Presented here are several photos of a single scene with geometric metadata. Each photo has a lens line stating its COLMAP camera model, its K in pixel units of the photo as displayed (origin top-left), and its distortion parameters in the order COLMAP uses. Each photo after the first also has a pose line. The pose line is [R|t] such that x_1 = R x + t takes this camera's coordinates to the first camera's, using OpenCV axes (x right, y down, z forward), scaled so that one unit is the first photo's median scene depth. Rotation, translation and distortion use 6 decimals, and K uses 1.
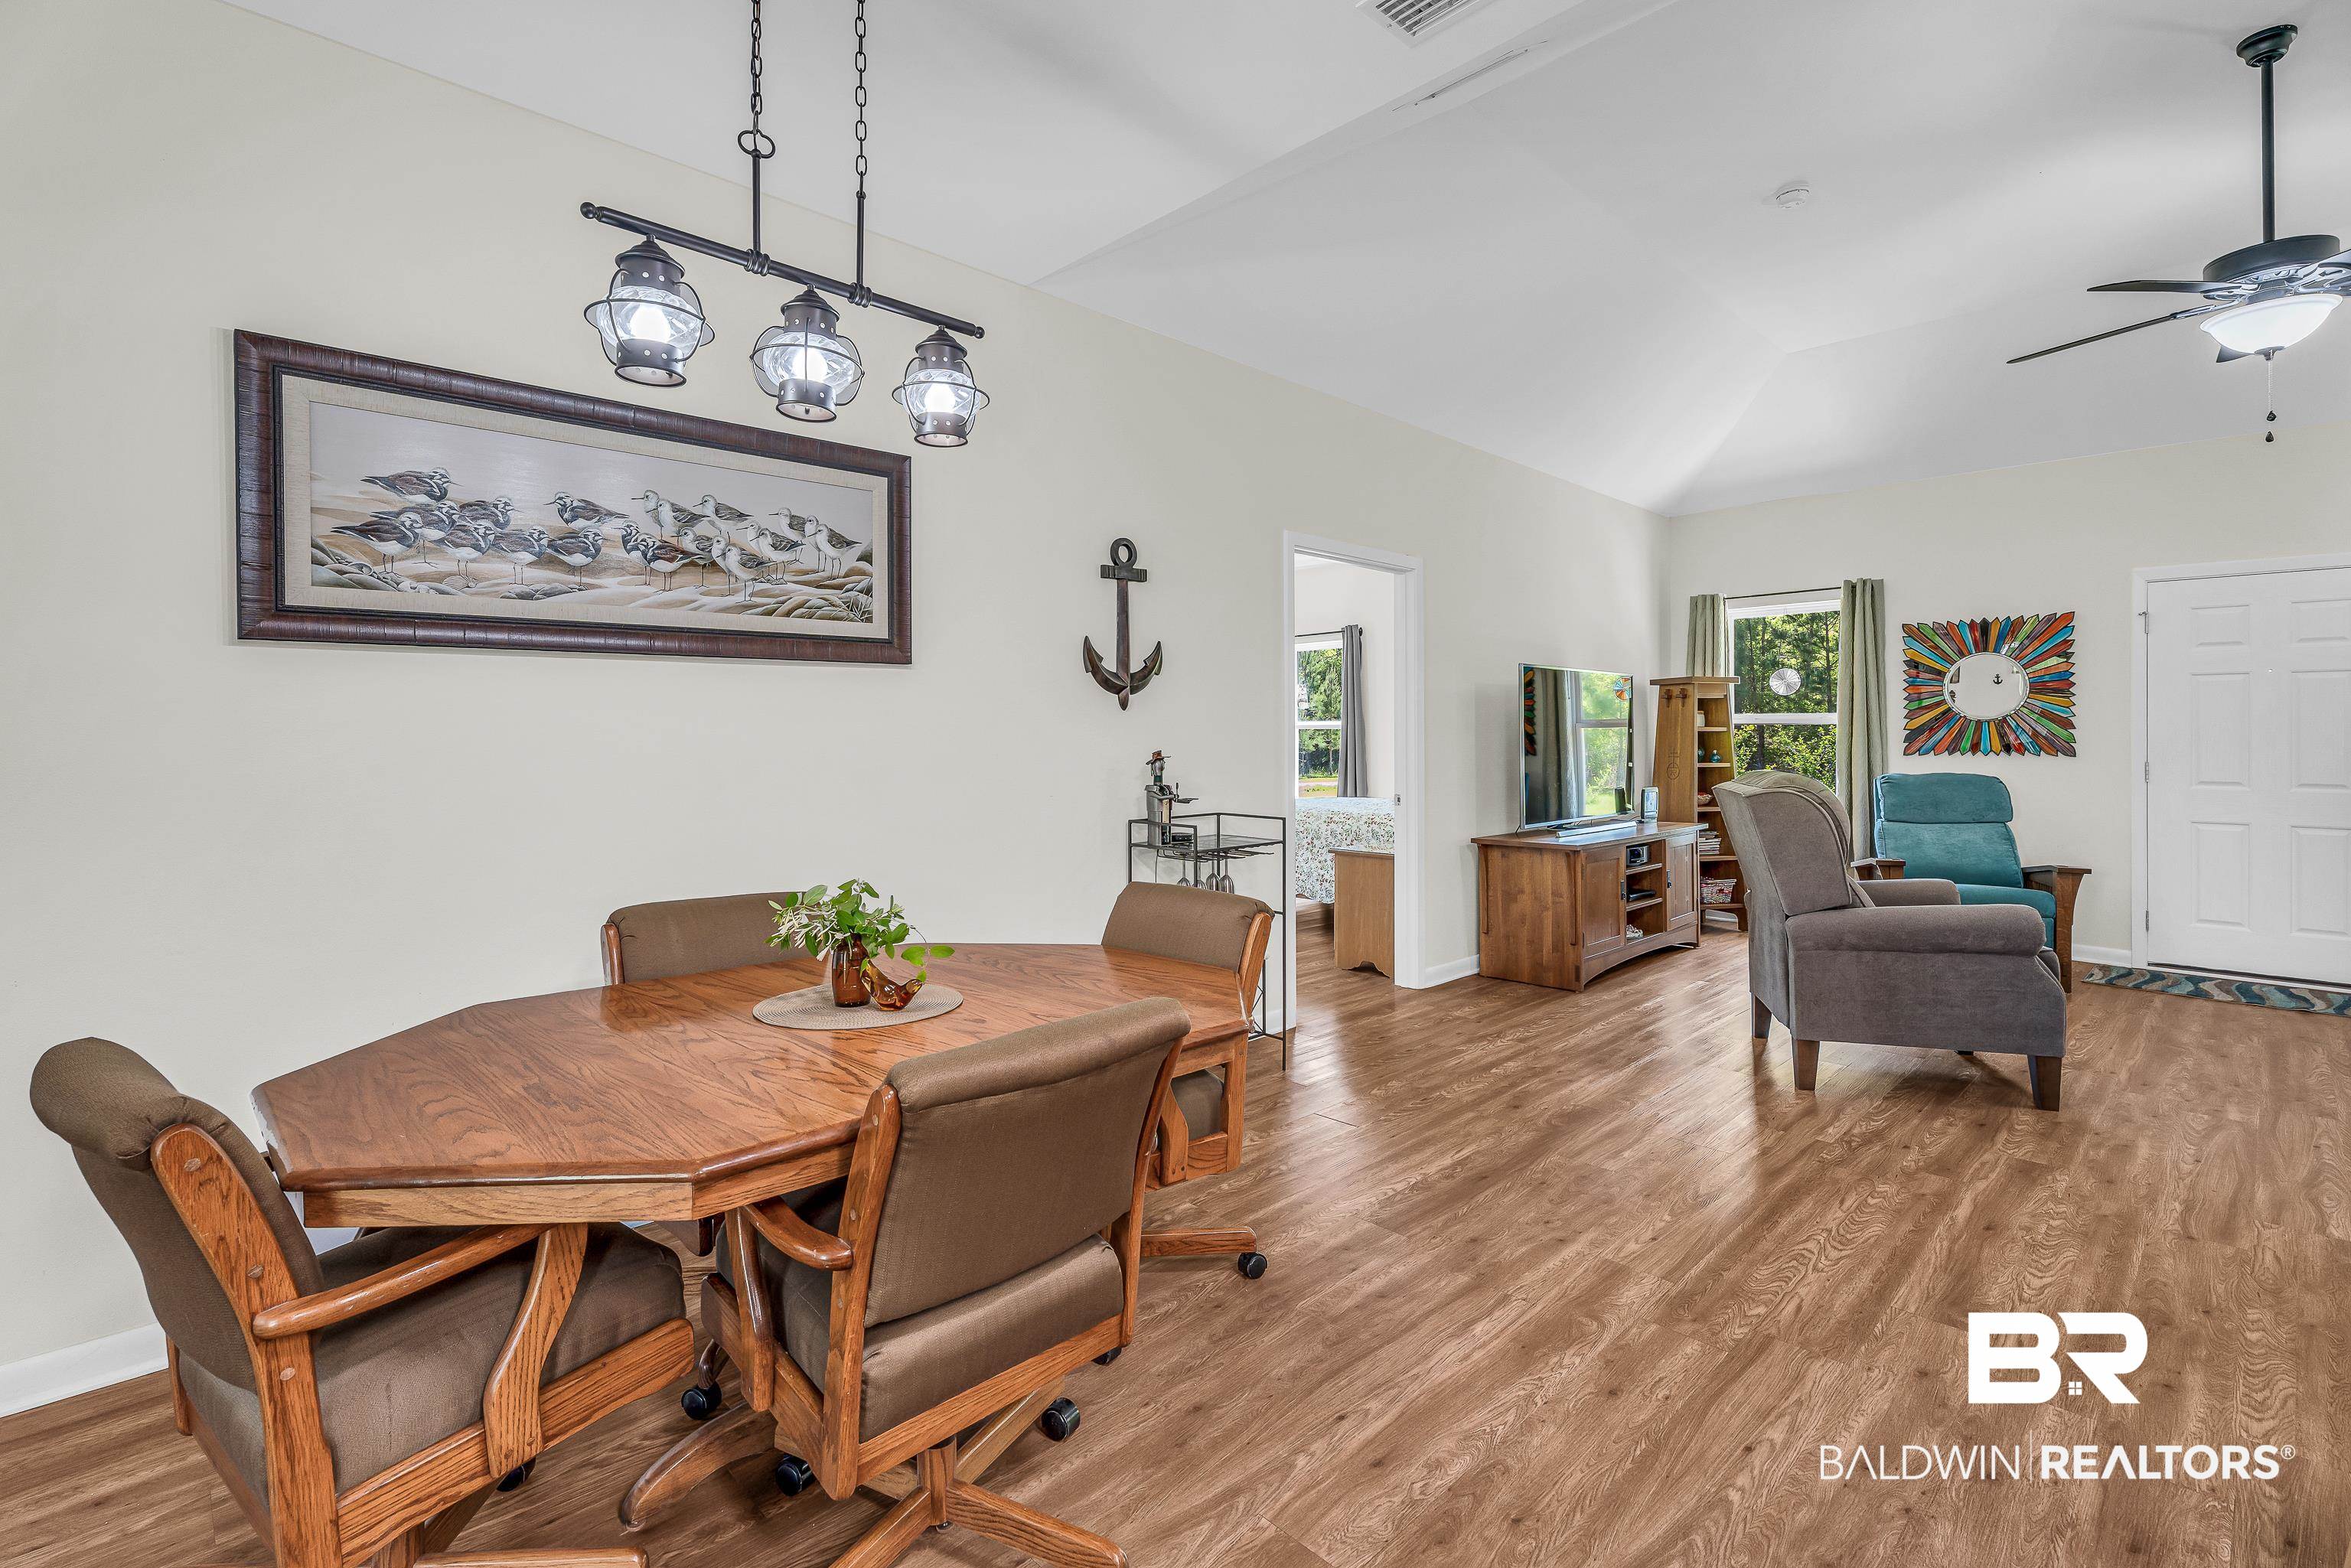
lens RADIAL K [[1071.7, 0, 1171.0], [0, 1071.7, 734.2], [0, 0, 1]] dist [0.002267, -0.000154]
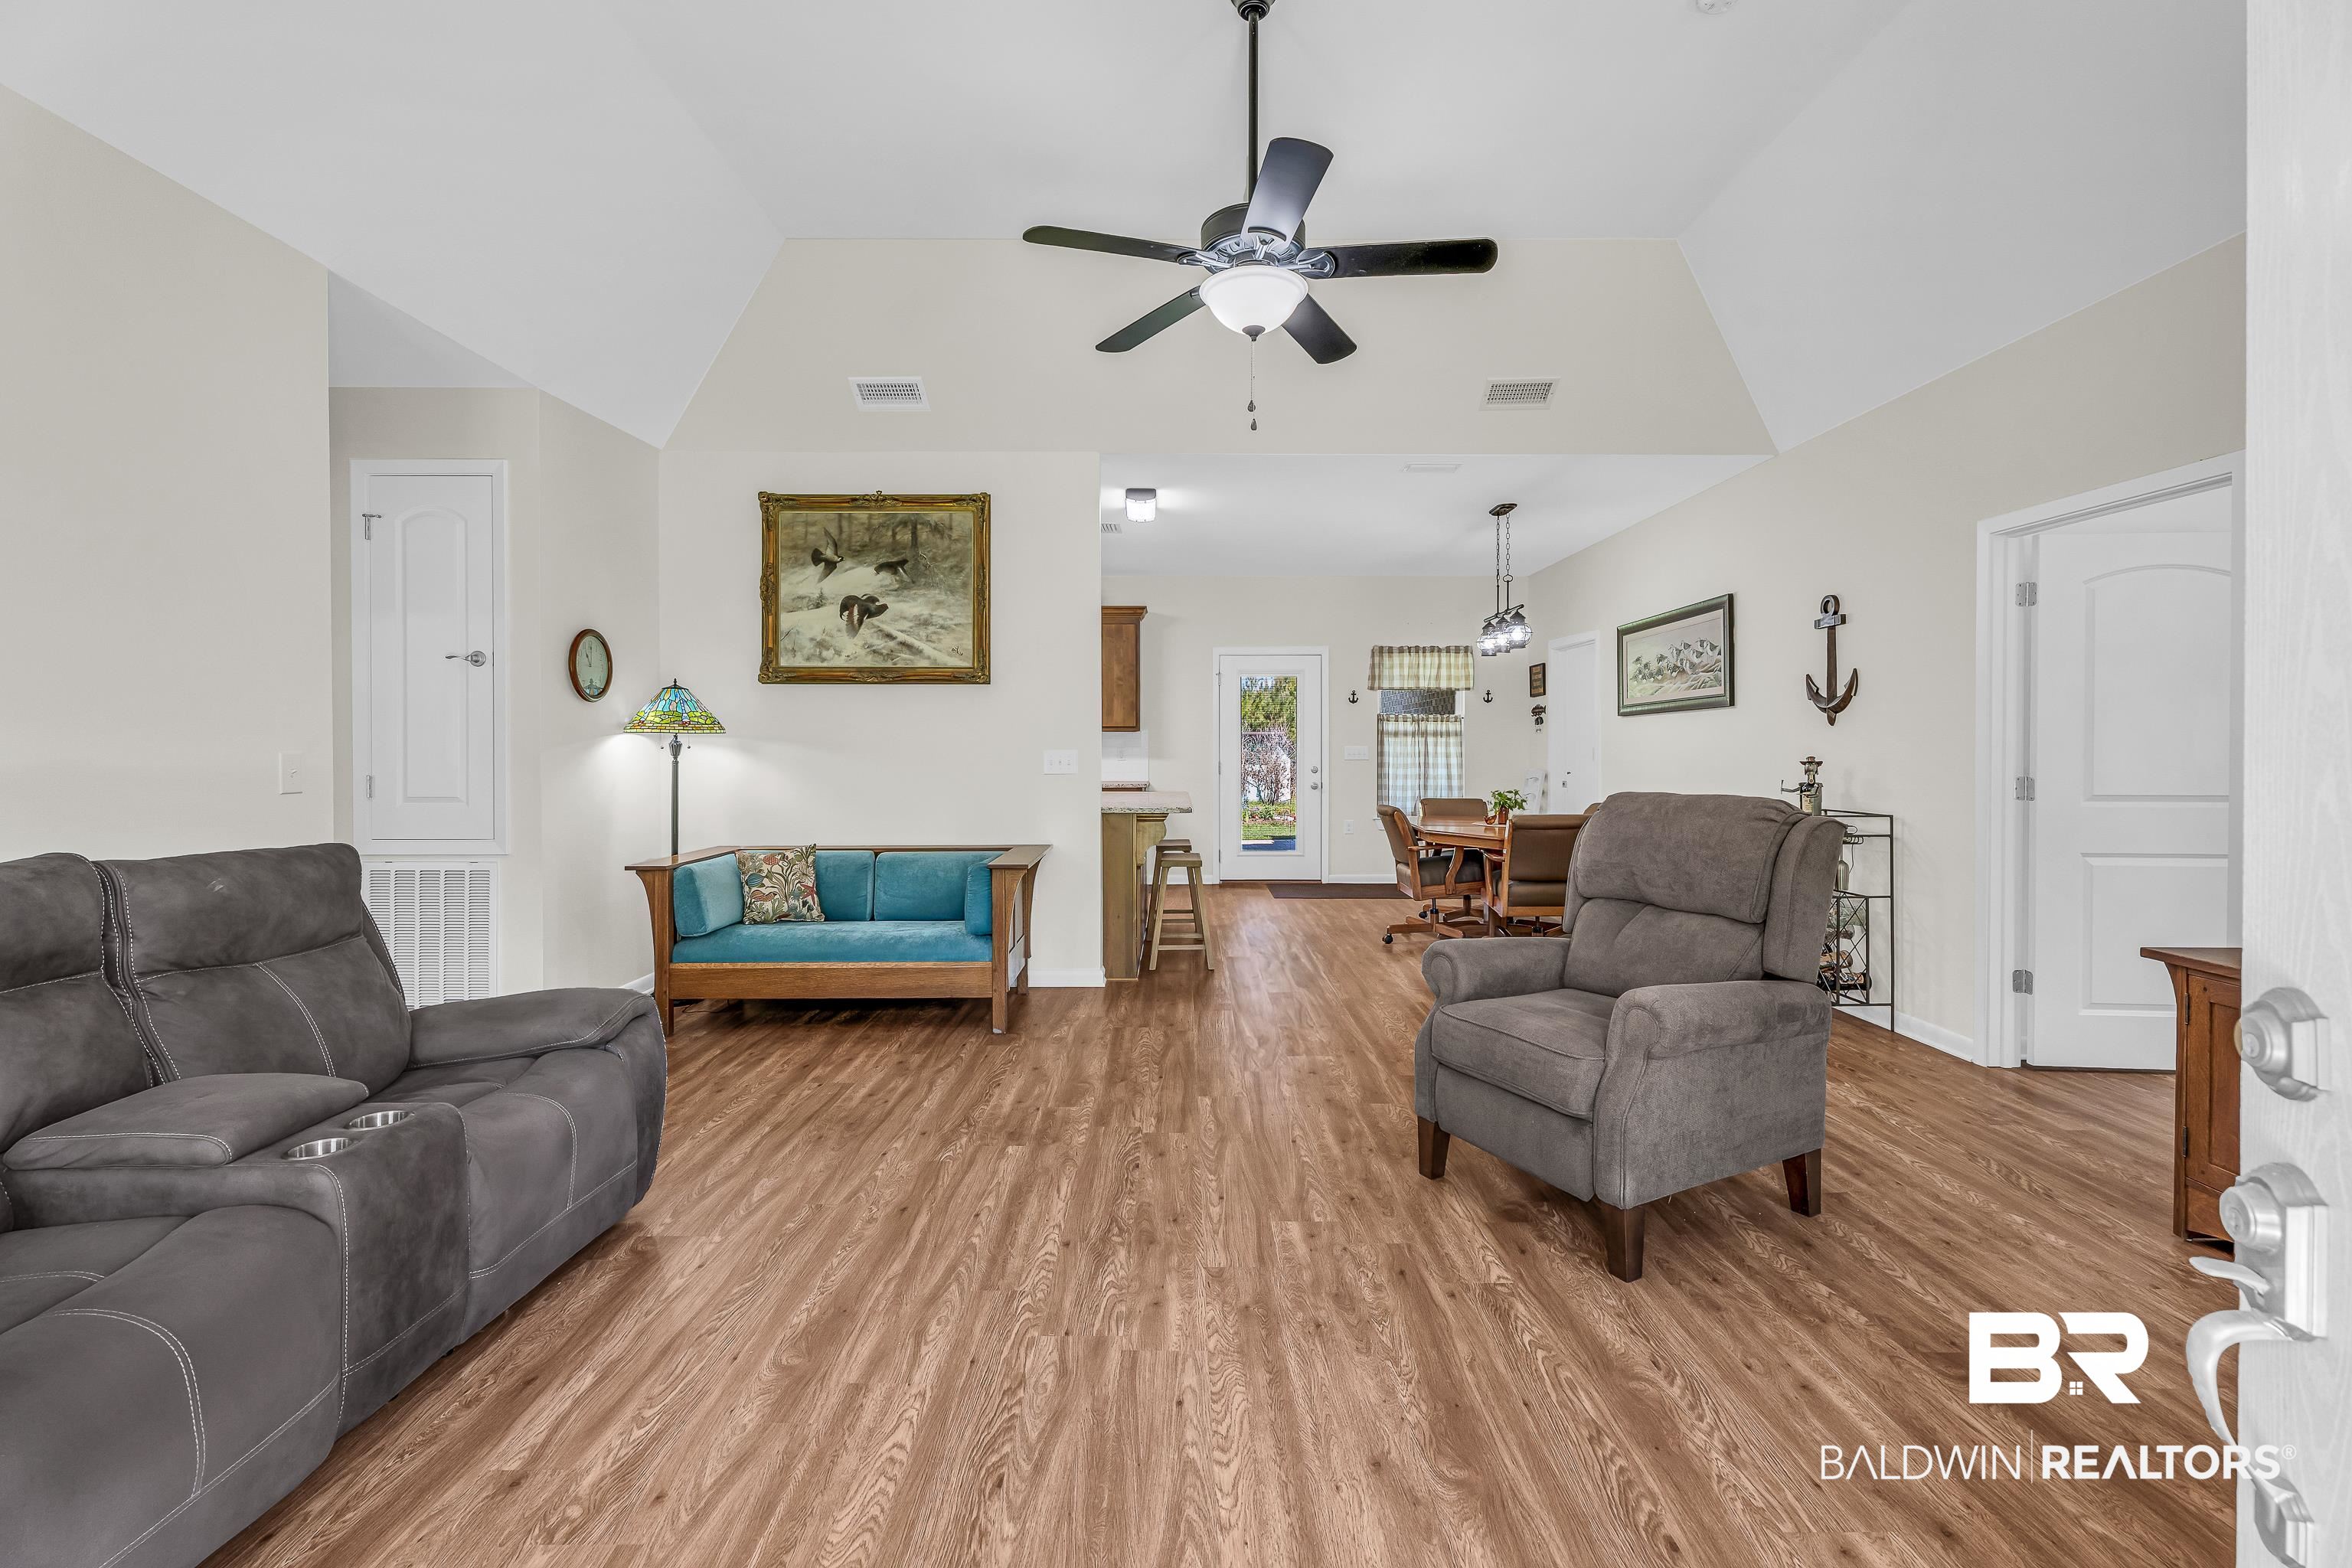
lens RADIAL K [[1066.7, 0, 1181.4], [0, 1066.7, 746.5], [0, 0, 1]] dist [0.002870, 0.000600]
pose [[-0.694773, 0.003508, -0.719220, 1.857473], [0.002728, 0.999994, 0.002241, -0.002385], [0.719224, -0.000405, -0.694778, 1.713093]]
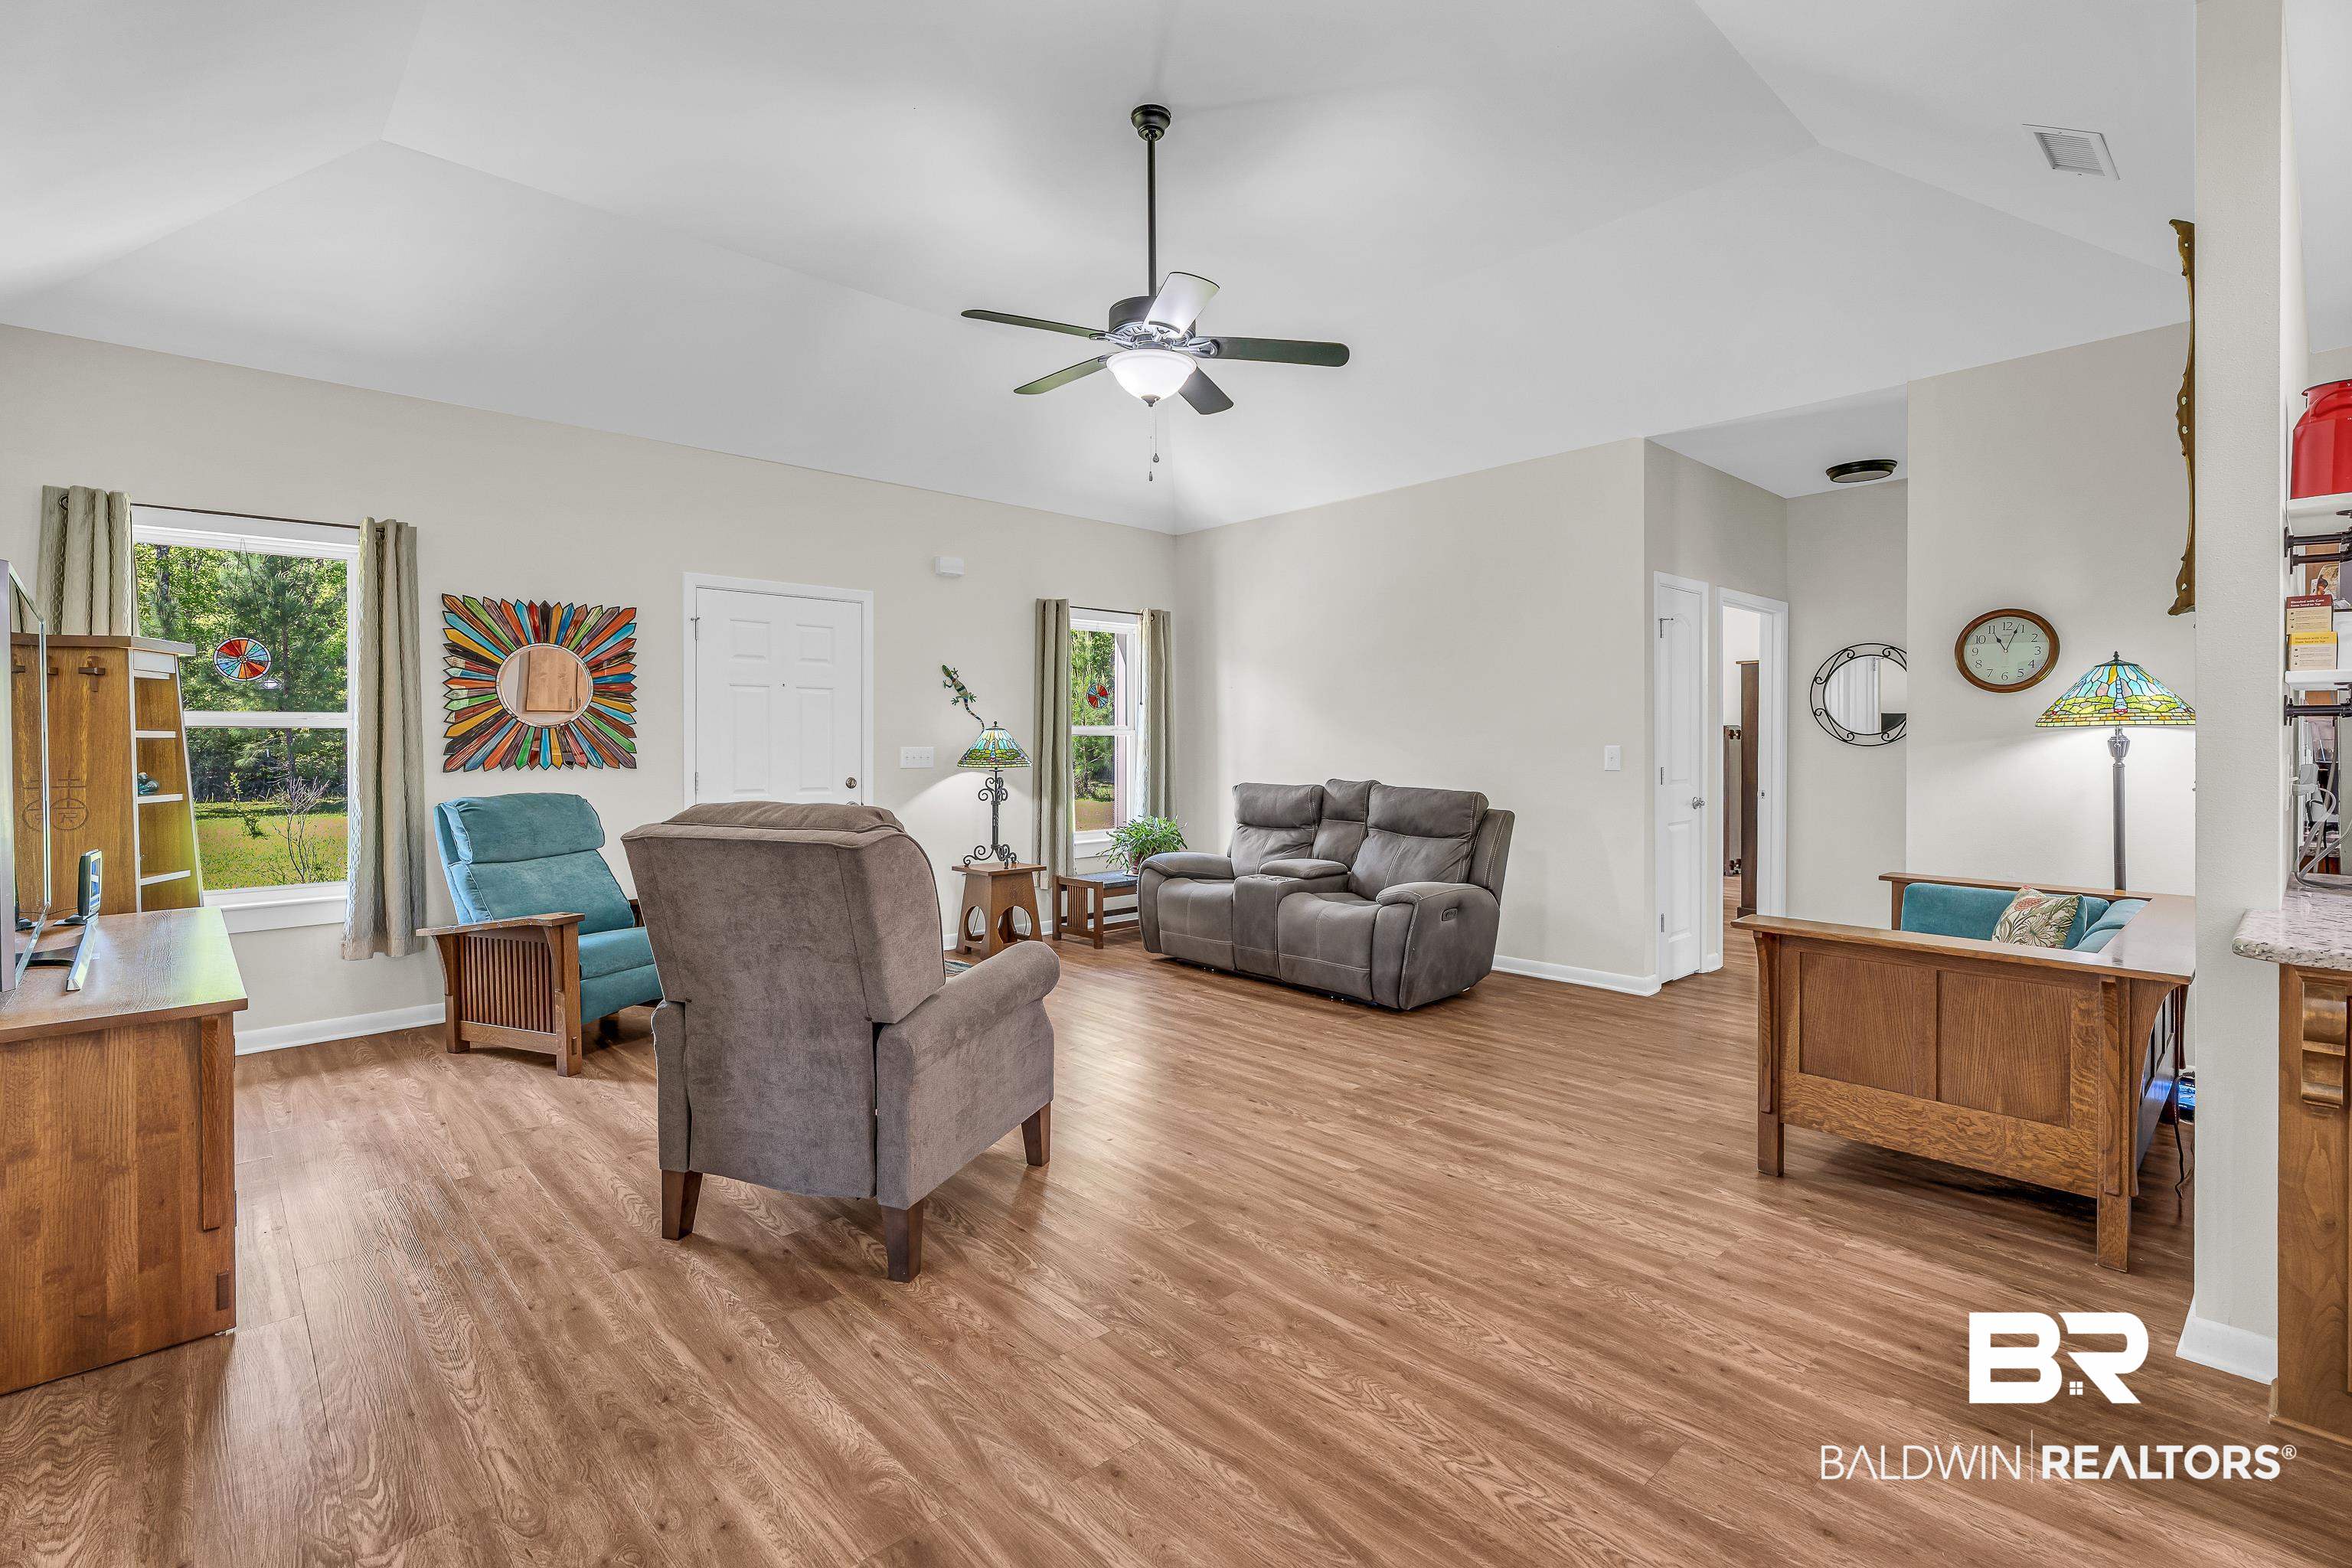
lens RADIAL K [[1066.7, 0, 1181.4], [0, 1066.7, 746.5], [0, 0, 1]] dist [0.002870, 0.000600]
pose [[0.023682, -0.003200, 0.999714, -0.082630], [-0.000879, 0.999994, 0.003222, -0.001832], [-0.999719, -0.000955, 0.023679, 1.012715]]
